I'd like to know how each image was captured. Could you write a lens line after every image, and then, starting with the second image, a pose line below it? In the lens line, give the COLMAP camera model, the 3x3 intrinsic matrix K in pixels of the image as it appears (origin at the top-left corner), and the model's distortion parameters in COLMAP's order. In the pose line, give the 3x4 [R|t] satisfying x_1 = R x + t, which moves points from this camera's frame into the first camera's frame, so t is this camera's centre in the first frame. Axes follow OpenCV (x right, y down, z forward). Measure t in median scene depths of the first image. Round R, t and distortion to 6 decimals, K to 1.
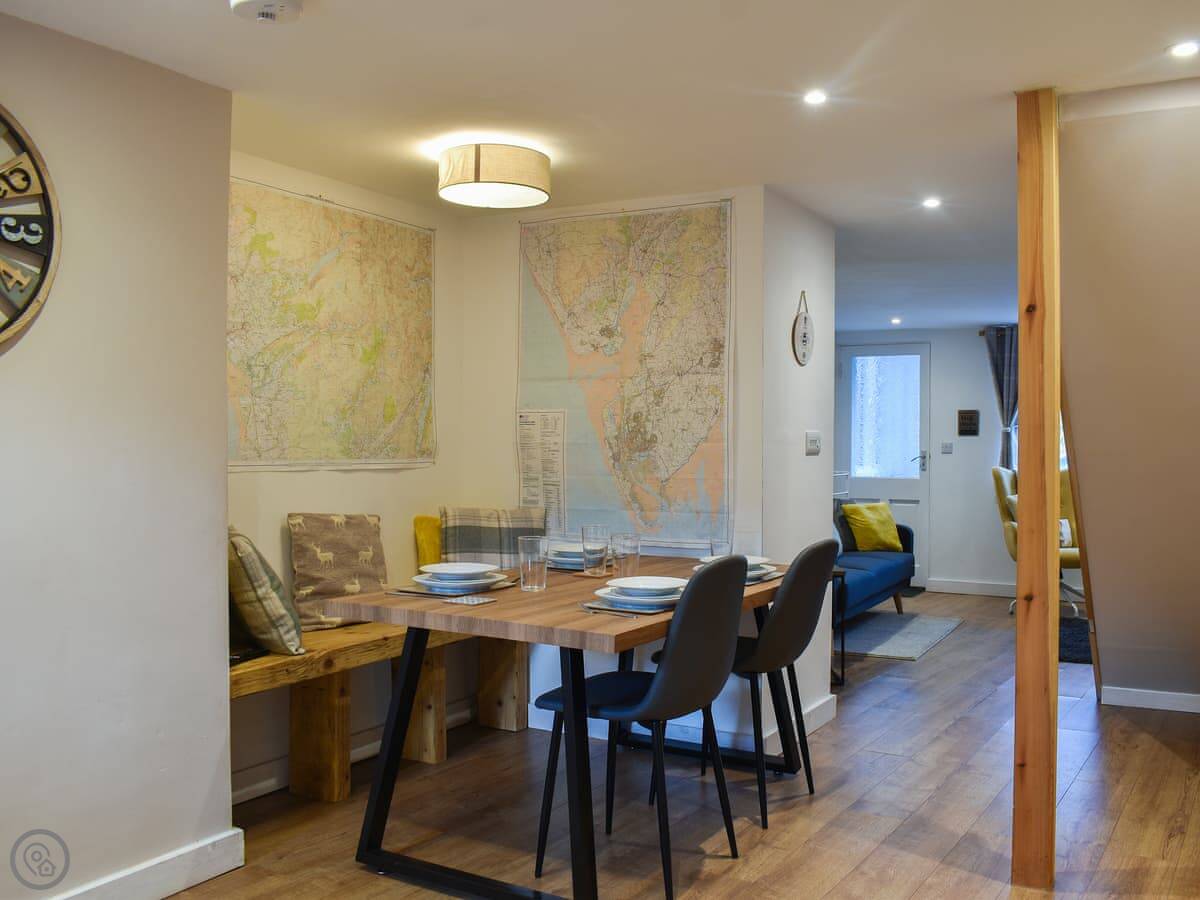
lens RADIAL K [[984.7, 0, 701.5], [0, 984.7, 447.8], [0, 0, 1]] dist [-0.090622, 0.001696]
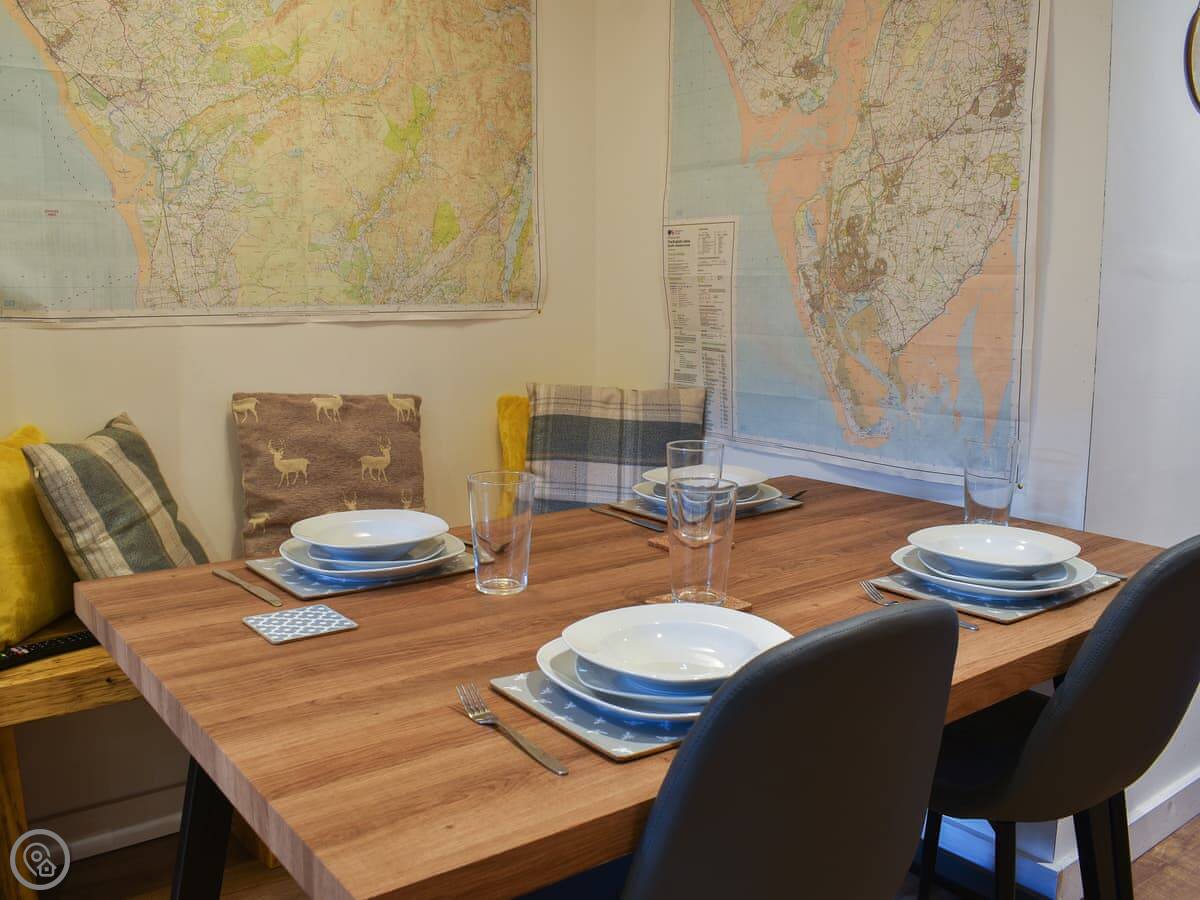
lens RADIAL K [[1044.2, 0, 592.7], [0, 1044.2, 444.9], [0, 0, 1]] dist [-0.100327, 0.016932]
pose [[0.898115, 0.061763, -0.435402, 0.058538], [0.001488, 0.989656, 0.143455, 0.005229], [0.439758, -0.129487, 0.888733, 0.442735]]
